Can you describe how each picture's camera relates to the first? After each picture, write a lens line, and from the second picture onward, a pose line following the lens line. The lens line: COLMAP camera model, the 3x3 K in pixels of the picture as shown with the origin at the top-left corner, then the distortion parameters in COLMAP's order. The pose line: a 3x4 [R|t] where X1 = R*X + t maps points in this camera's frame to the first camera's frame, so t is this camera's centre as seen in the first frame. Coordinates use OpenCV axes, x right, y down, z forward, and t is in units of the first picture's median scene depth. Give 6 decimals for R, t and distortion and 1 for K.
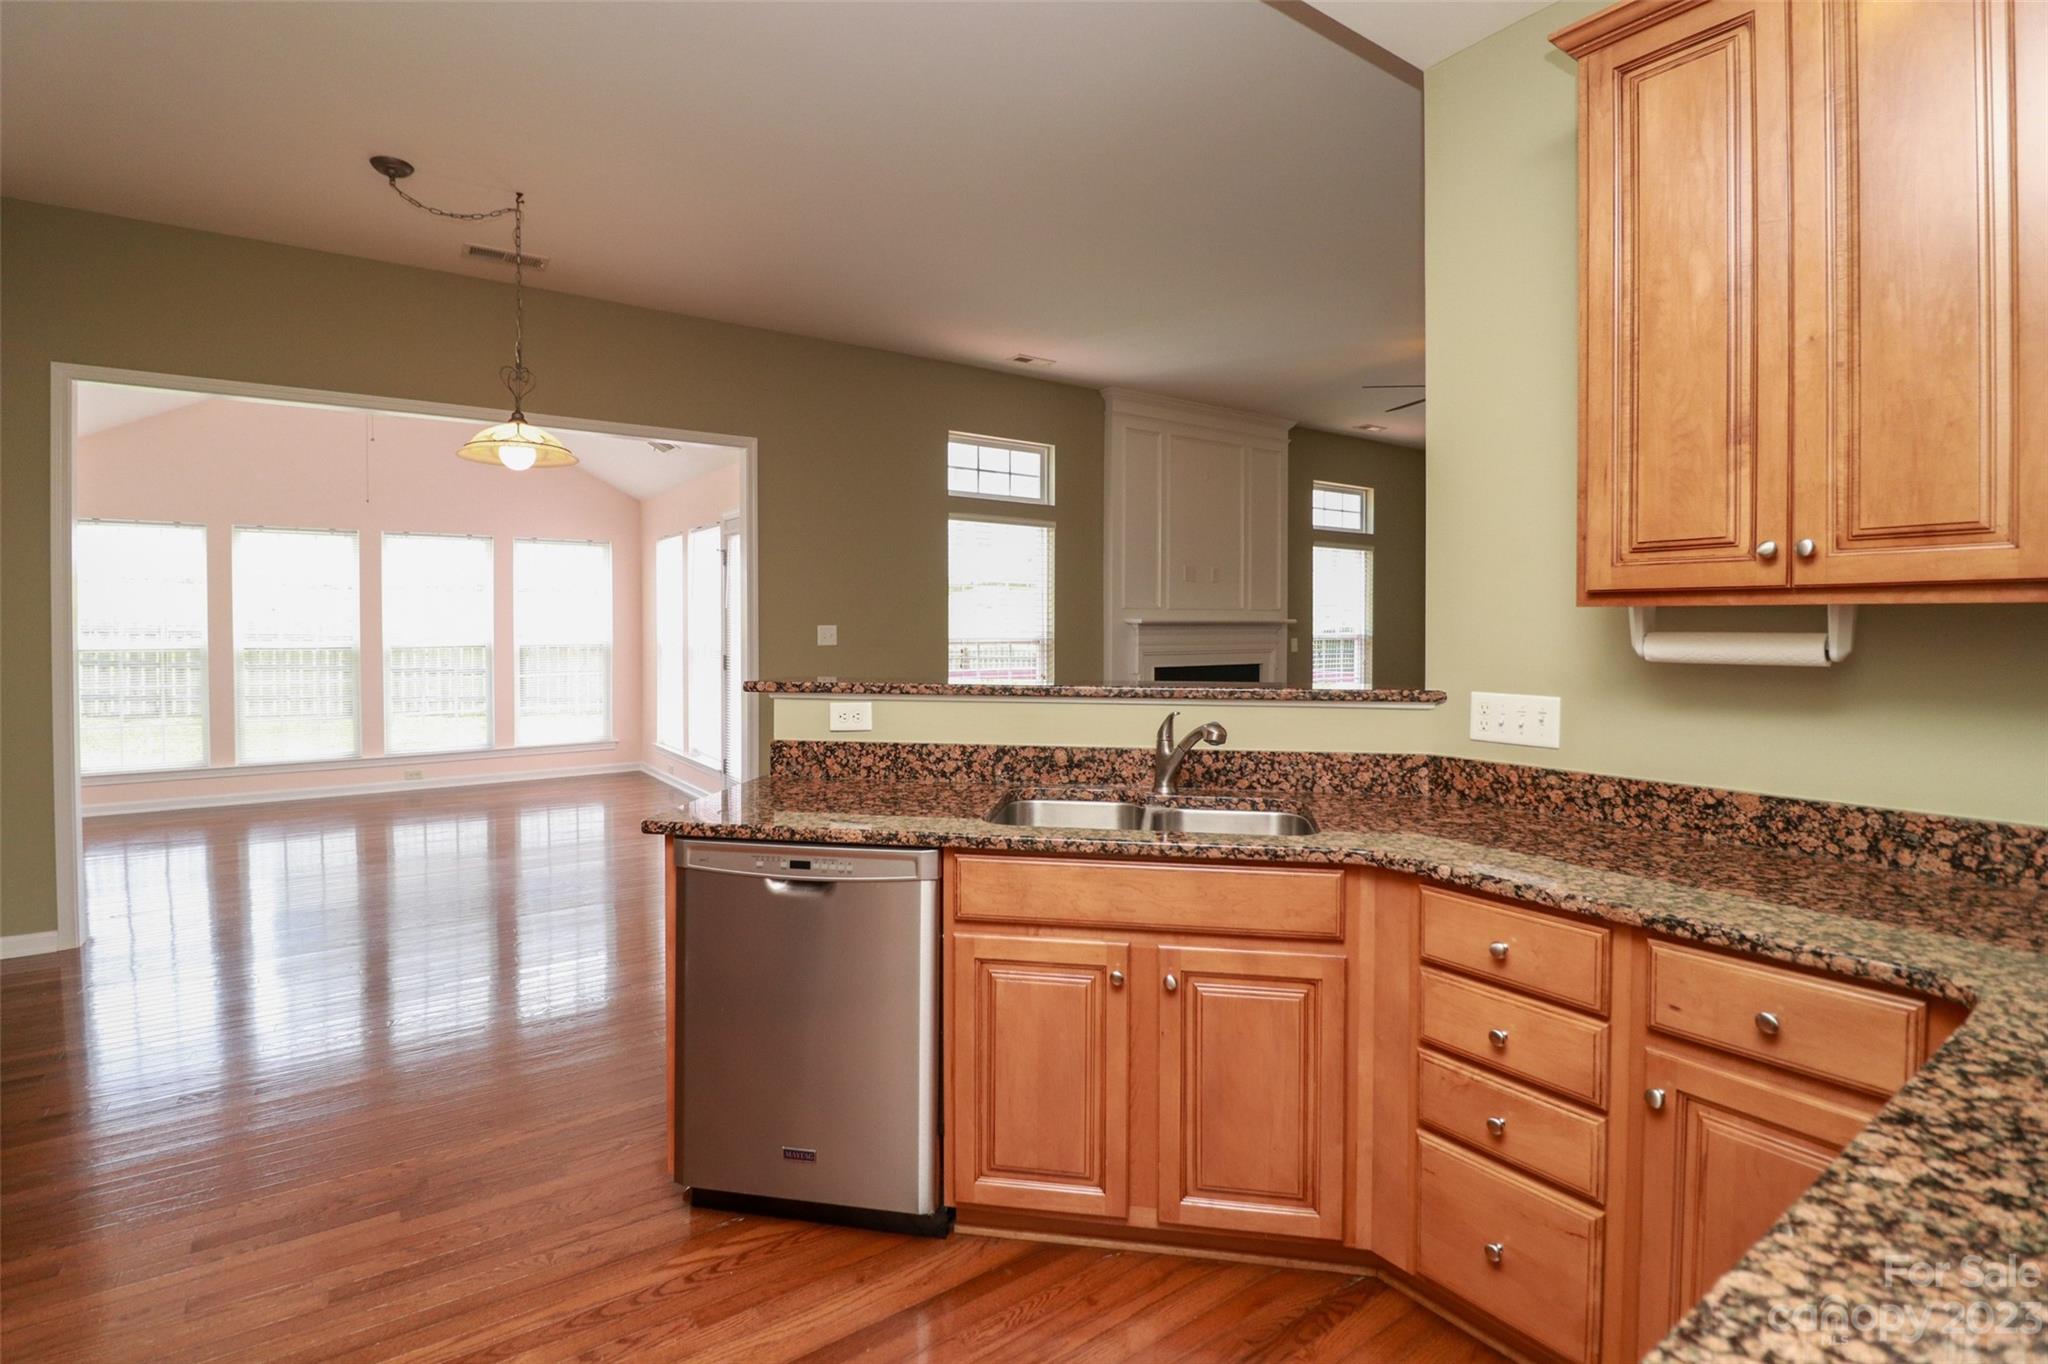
lens RADIAL K [[961.8, 0, 1014.1], [0, 961.8, 652.9], [0, 0, 1]] dist [-0.000757, -0.009045]
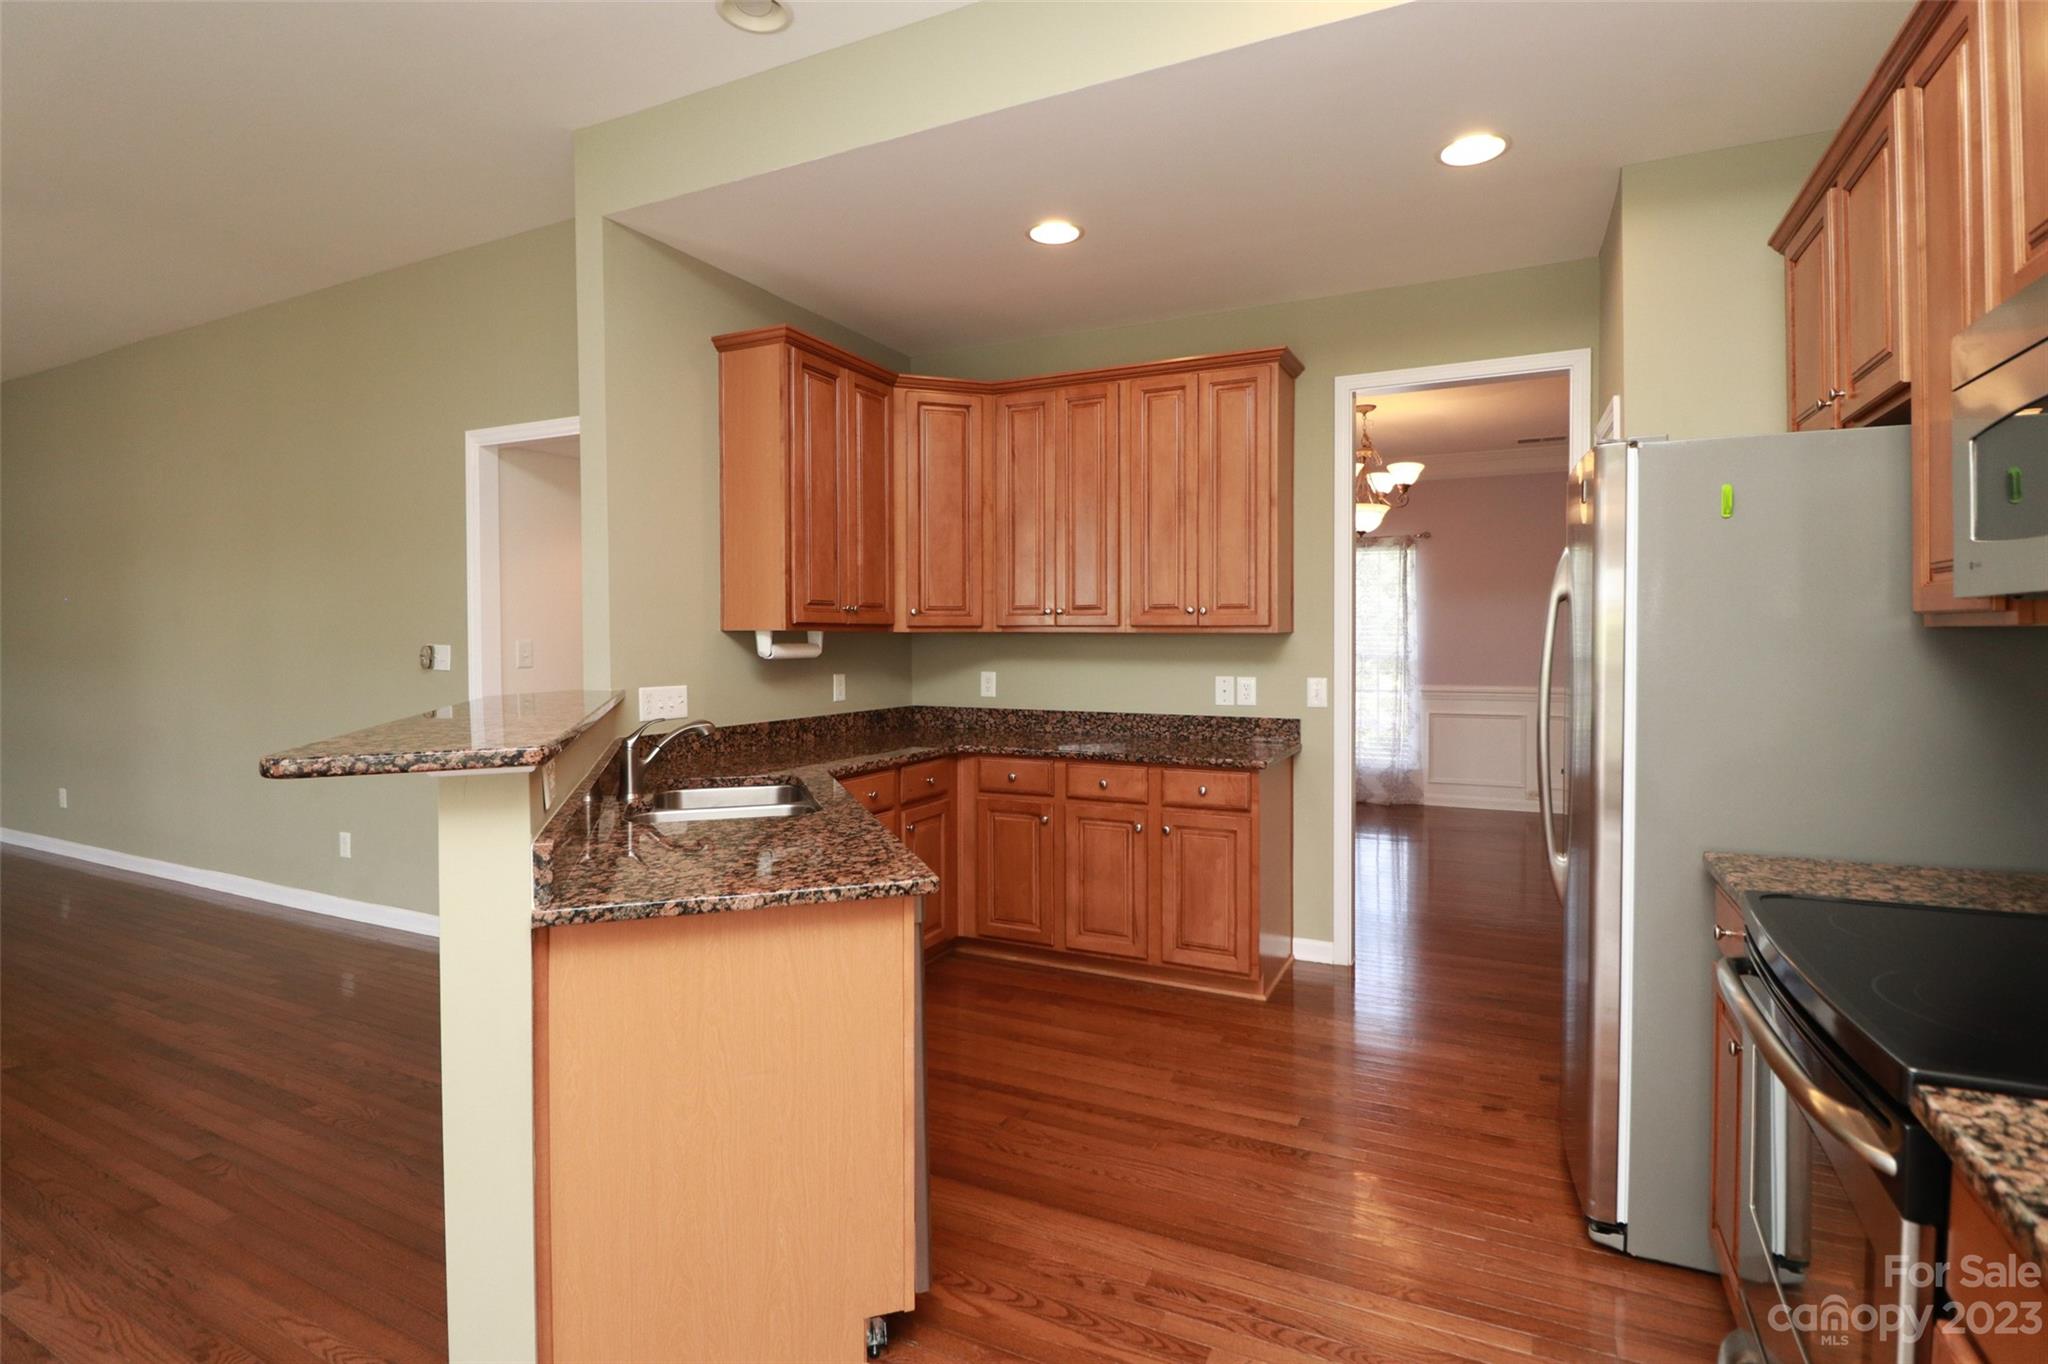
lens RADIAL K [[933.9, 0, 1026.4], [0, 933.9, 670.5], [0, 0, 1]] dist [-0.001936, -0.017578]
pose [[-0.454910, -0.028913, 0.890068, -0.890100], [0.032473, 0.998270, 0.049024, -0.029961], [-0.889945, 0.051205, -0.453184, 0.995213]]
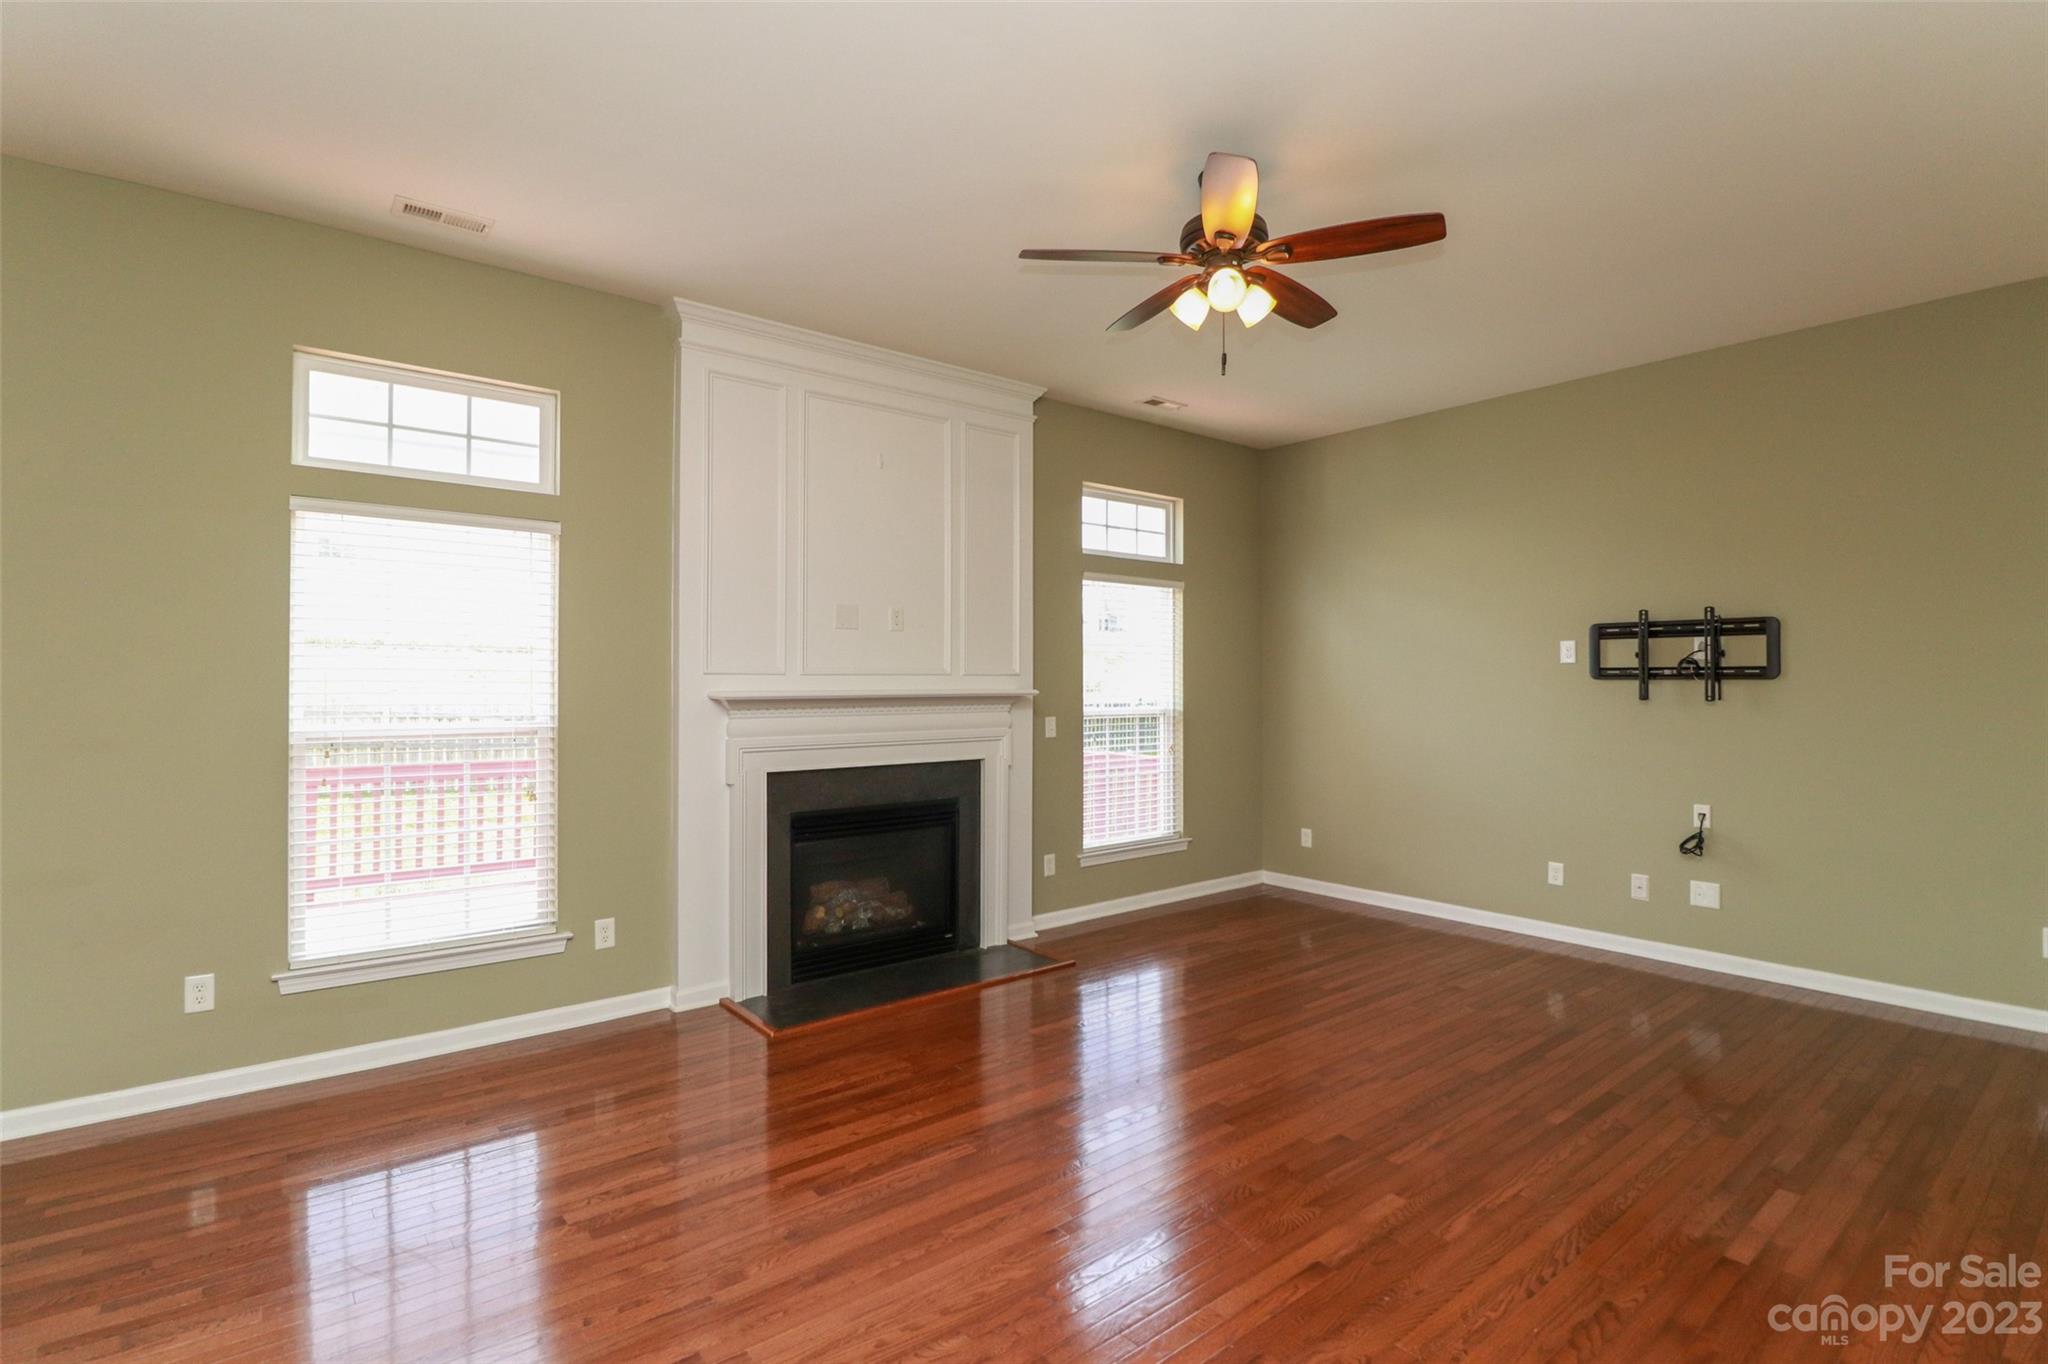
lens RADIAL K [[962.6, 0, 1000.4], [0, 962.6, 676.3], [0, 0, 1]] dist [-0.001138, -0.017246]
pose [[0.998942, -0.001319, 0.045962, 0.701511], [0.003008, 0.999322, -0.036698, -0.058612], [-0.045883, 0.036797, 0.998269, 1.053745]]
